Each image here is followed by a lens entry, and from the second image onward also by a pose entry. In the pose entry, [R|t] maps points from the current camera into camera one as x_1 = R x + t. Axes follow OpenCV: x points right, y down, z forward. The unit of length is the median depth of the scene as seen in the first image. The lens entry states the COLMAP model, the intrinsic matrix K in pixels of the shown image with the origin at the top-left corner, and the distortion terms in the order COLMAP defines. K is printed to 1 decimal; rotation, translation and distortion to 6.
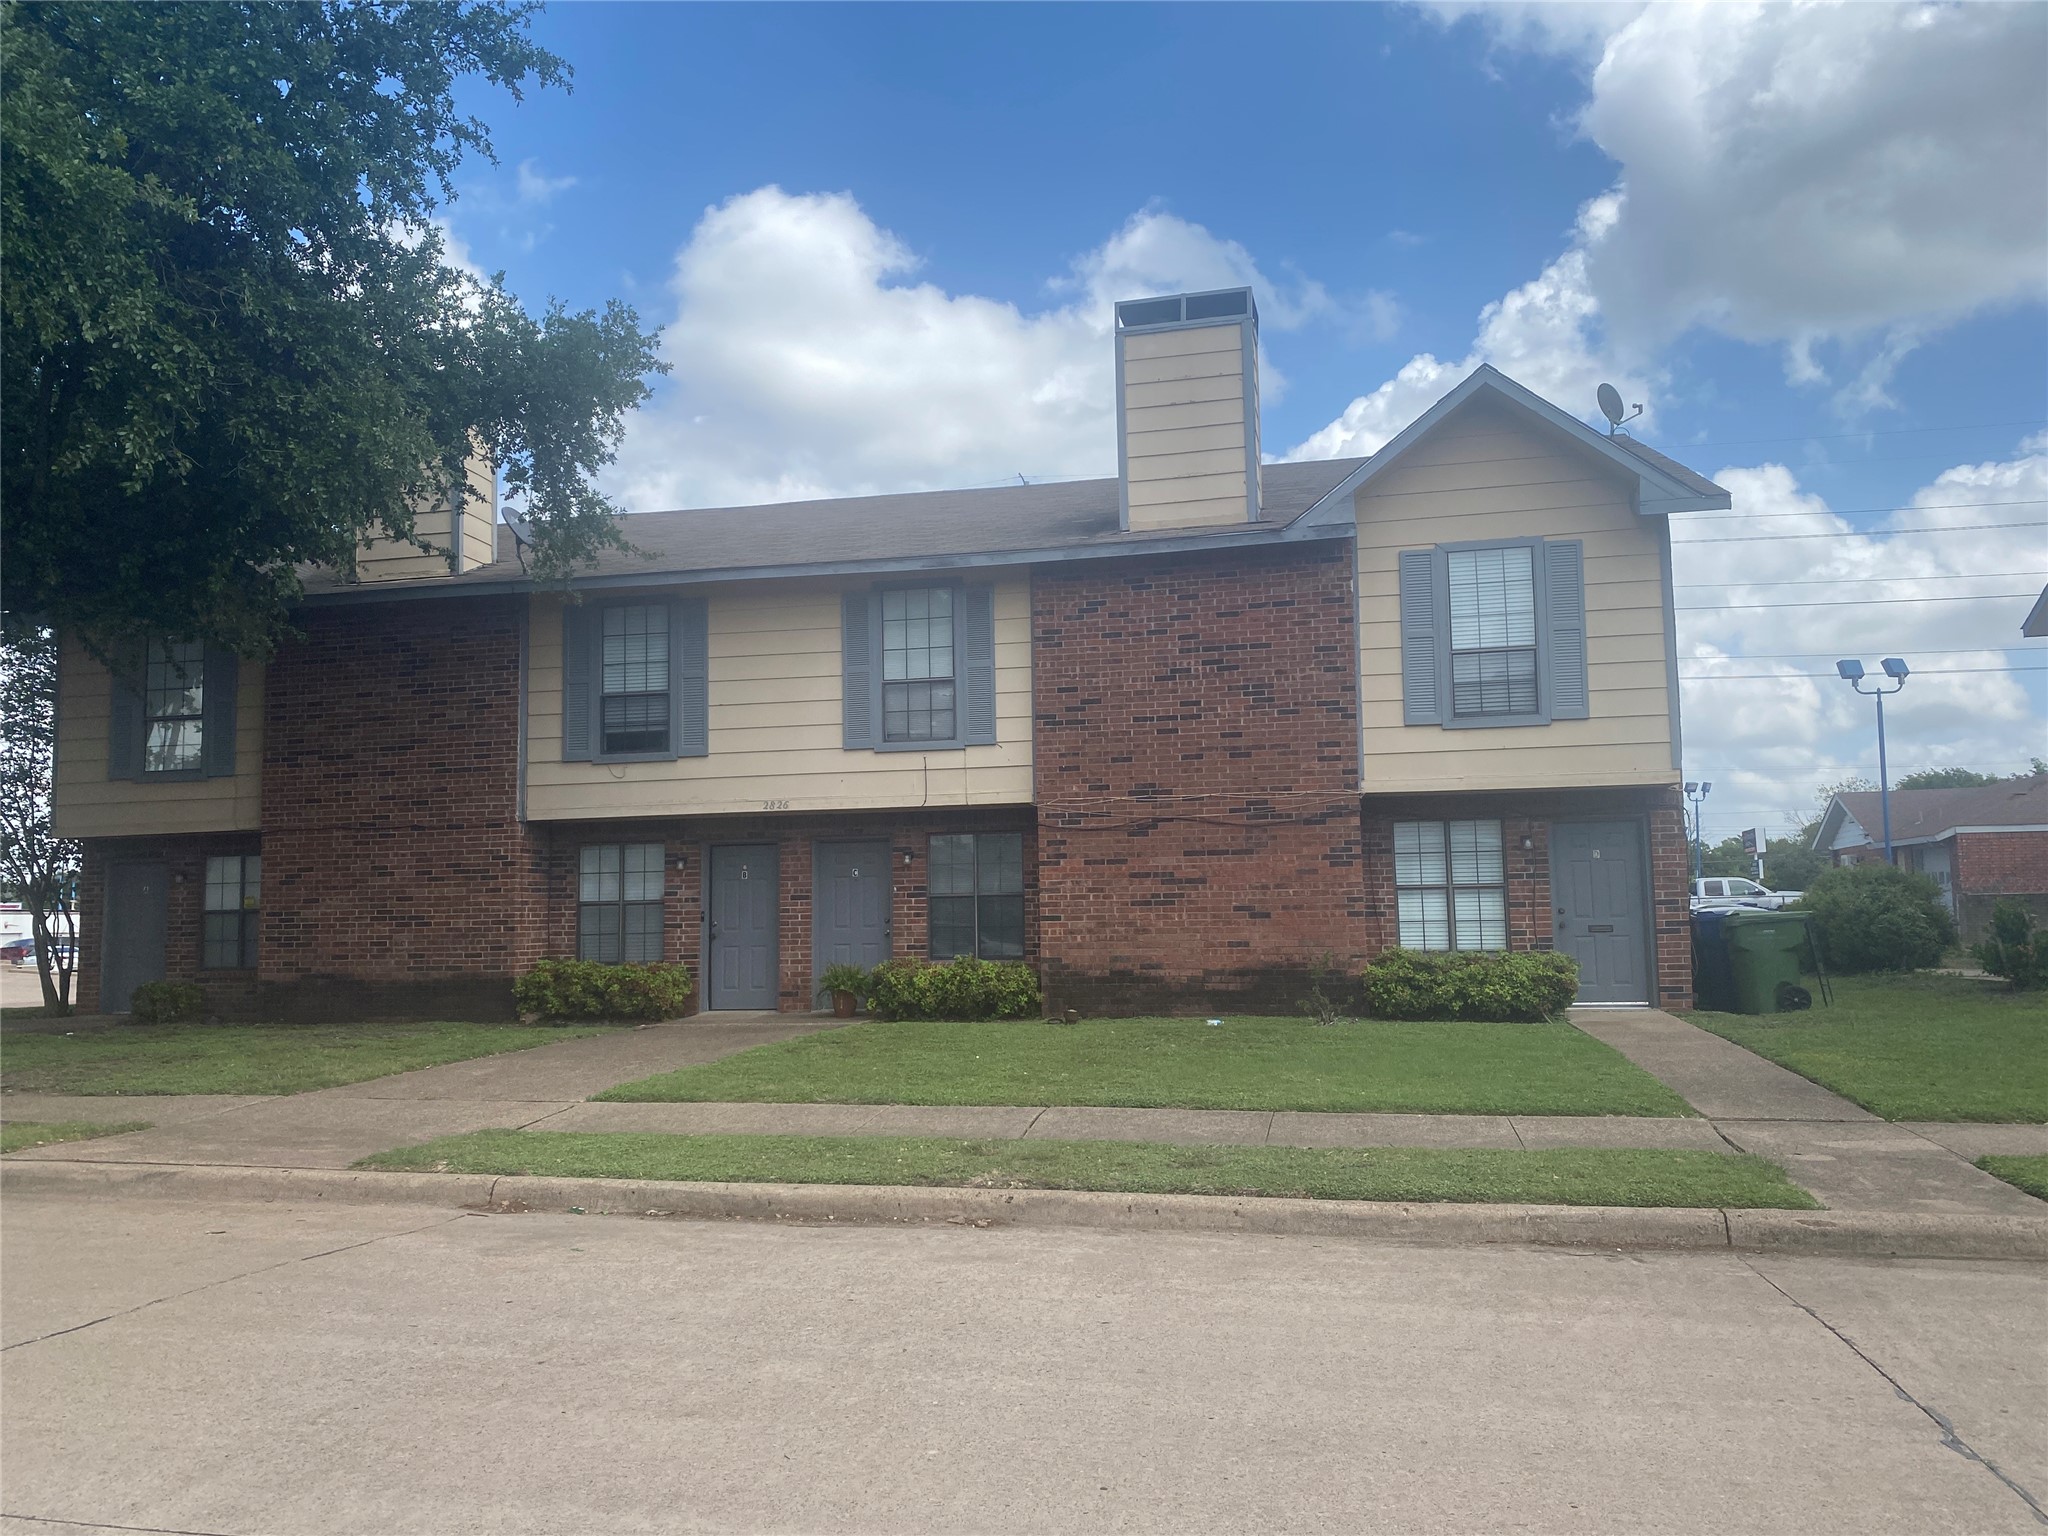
lens RADIAL K [[1578.1, 0, 998.1], [0, 1578.1, 776.9], [0, 0, 1]] dist [0.180346, -0.533047]
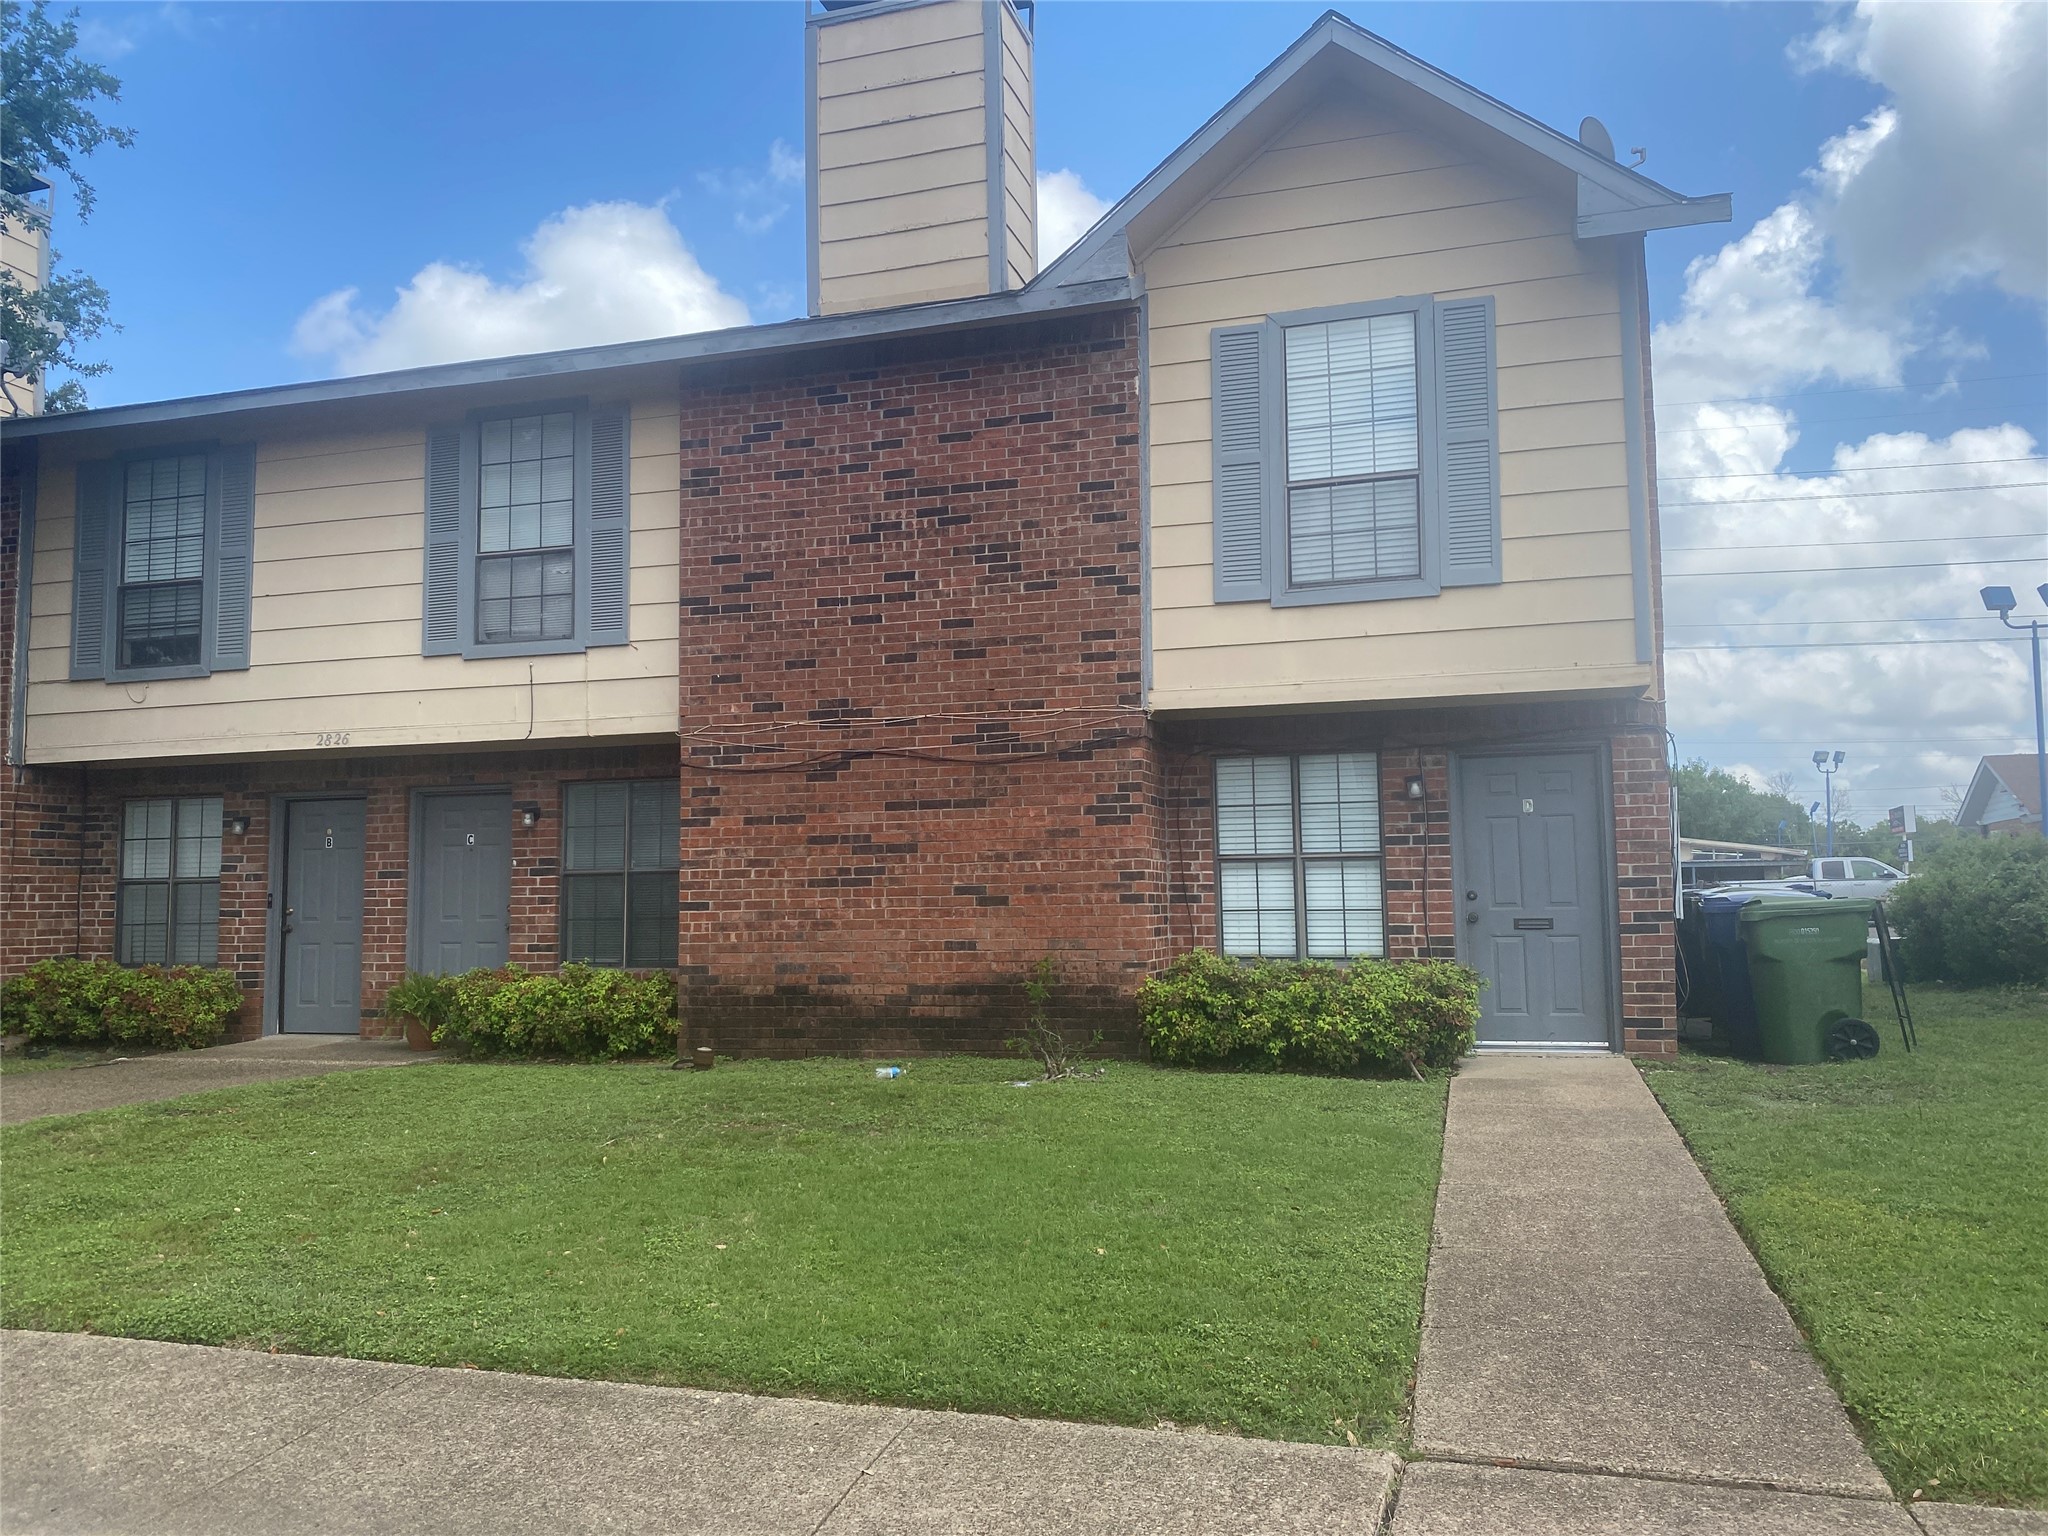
lens RADIAL K [[1587.6, 0, 1008.3], [0, 1587.6, 773.9], [0, 0, 1]] dist [0.173472, -0.433123]
pose [[0.997409, -0.002118, -0.071912, 0.214276], [0.002769, 0.999956, 0.008943, 0.029295], [0.071890, -0.009119, 0.997371, 0.351044]]
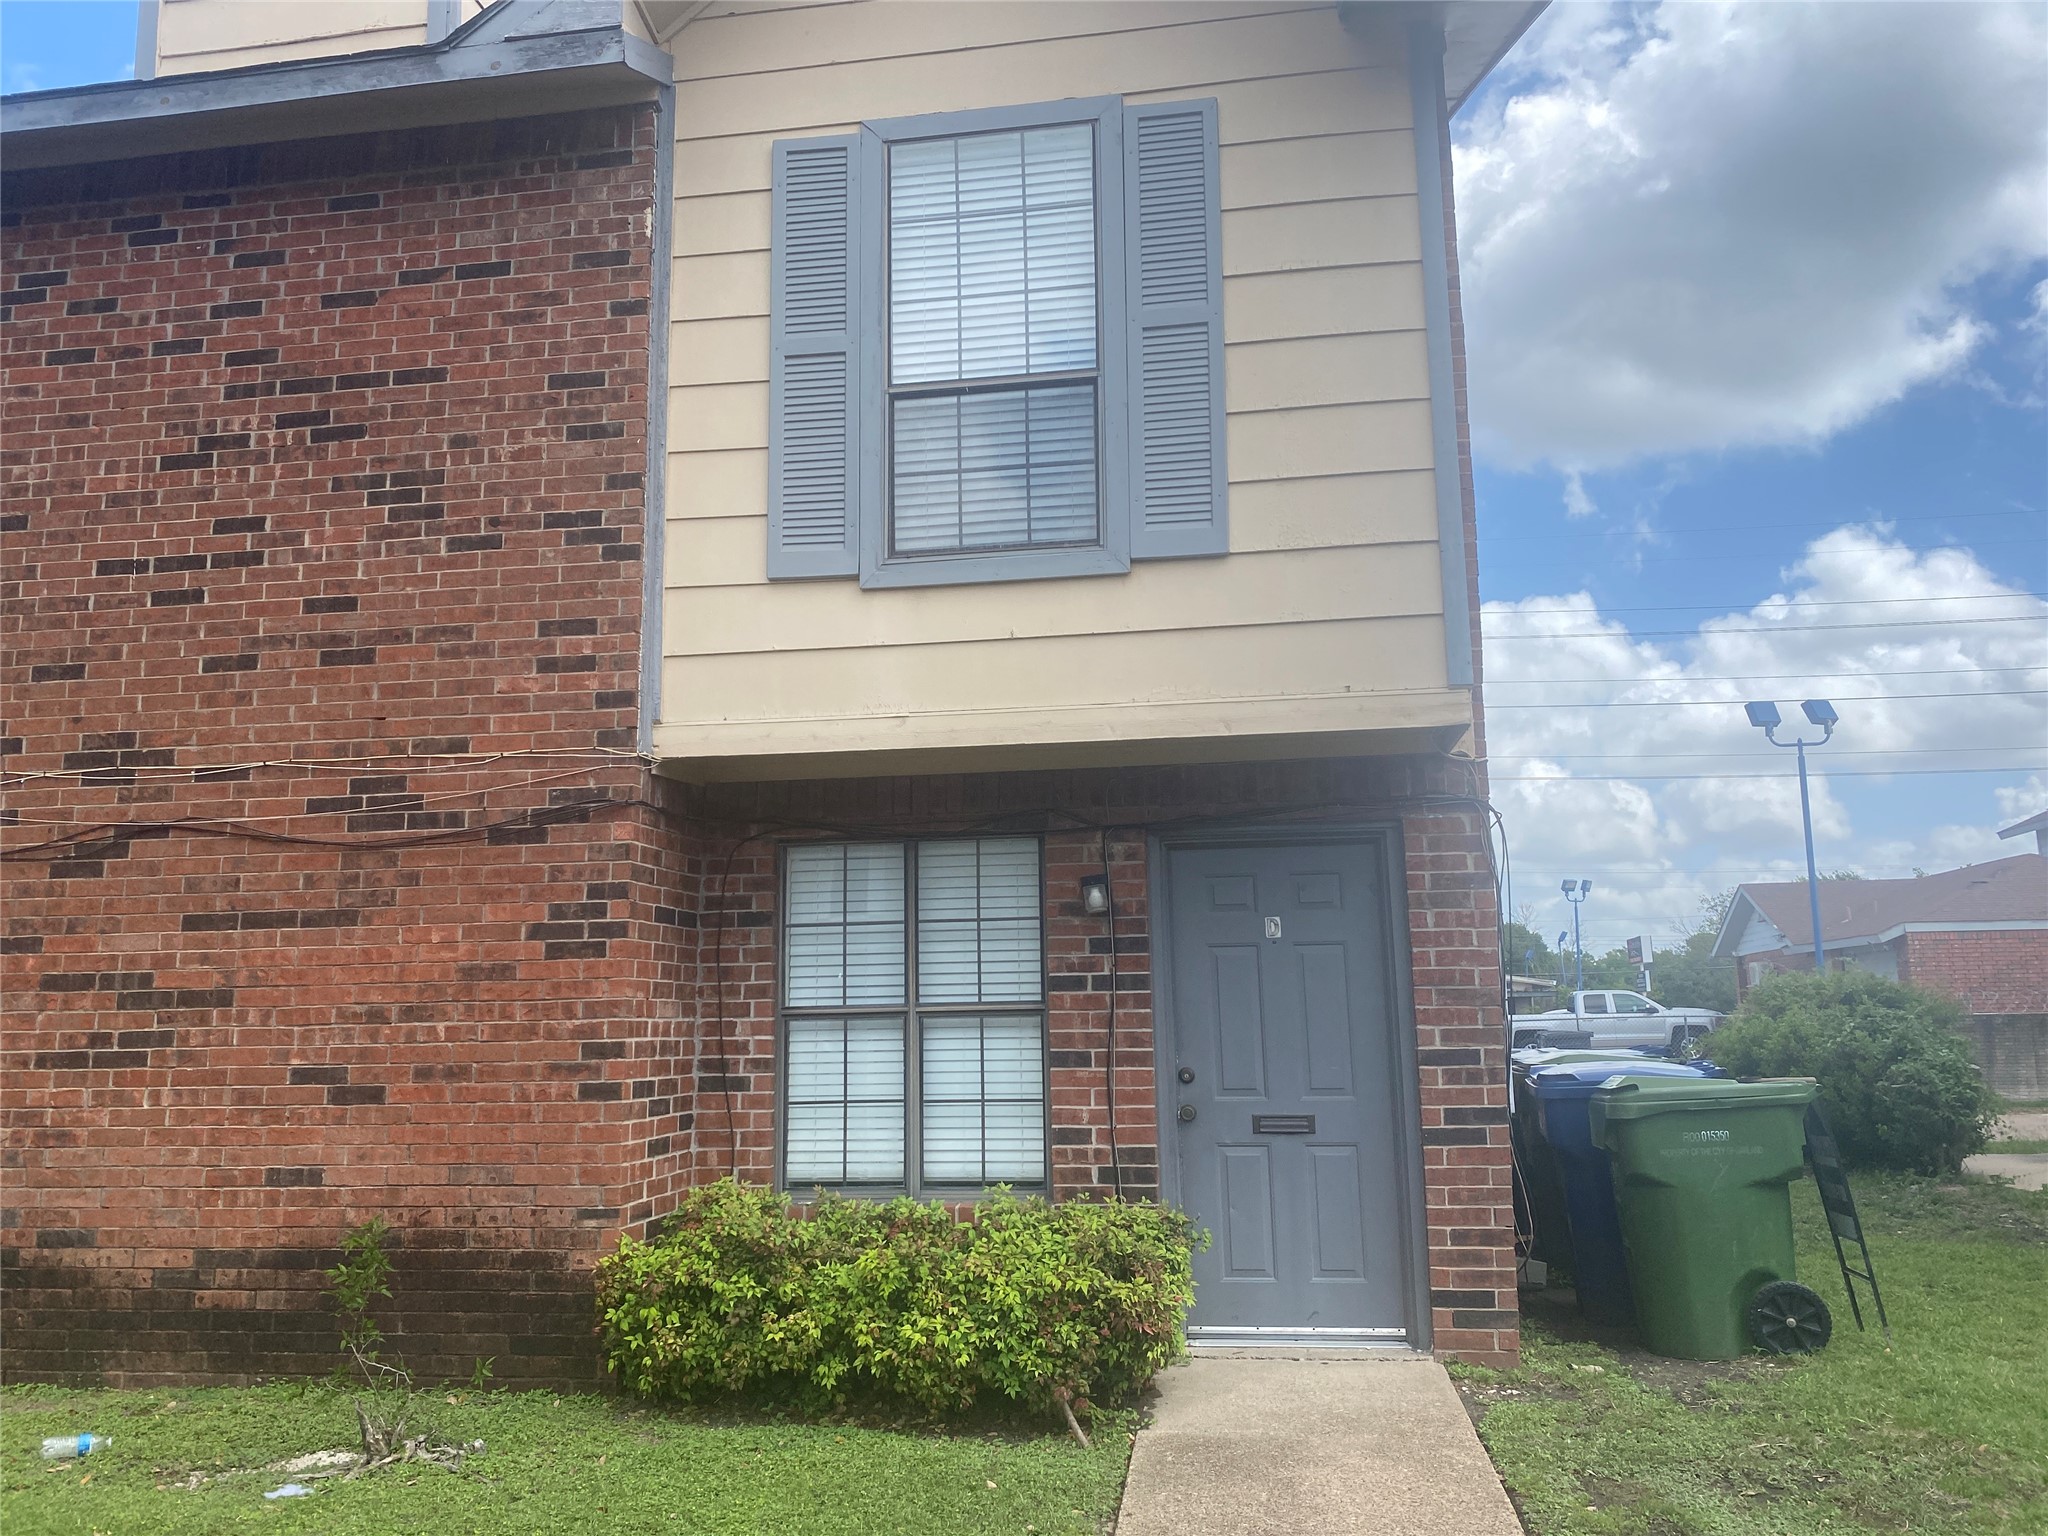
lens RADIAL K [[1594.2, 0, 1018.3], [0, 1594.2, 758.3], [0, 0, 1]] dist [0.043128, -0.065680]
pose [[0.997209, 0.014458, 0.073249, 0.281548], [-0.008648, 0.996835, -0.079021, 0.038088], [-0.074159, 0.078167, 0.994178, 0.612949]]
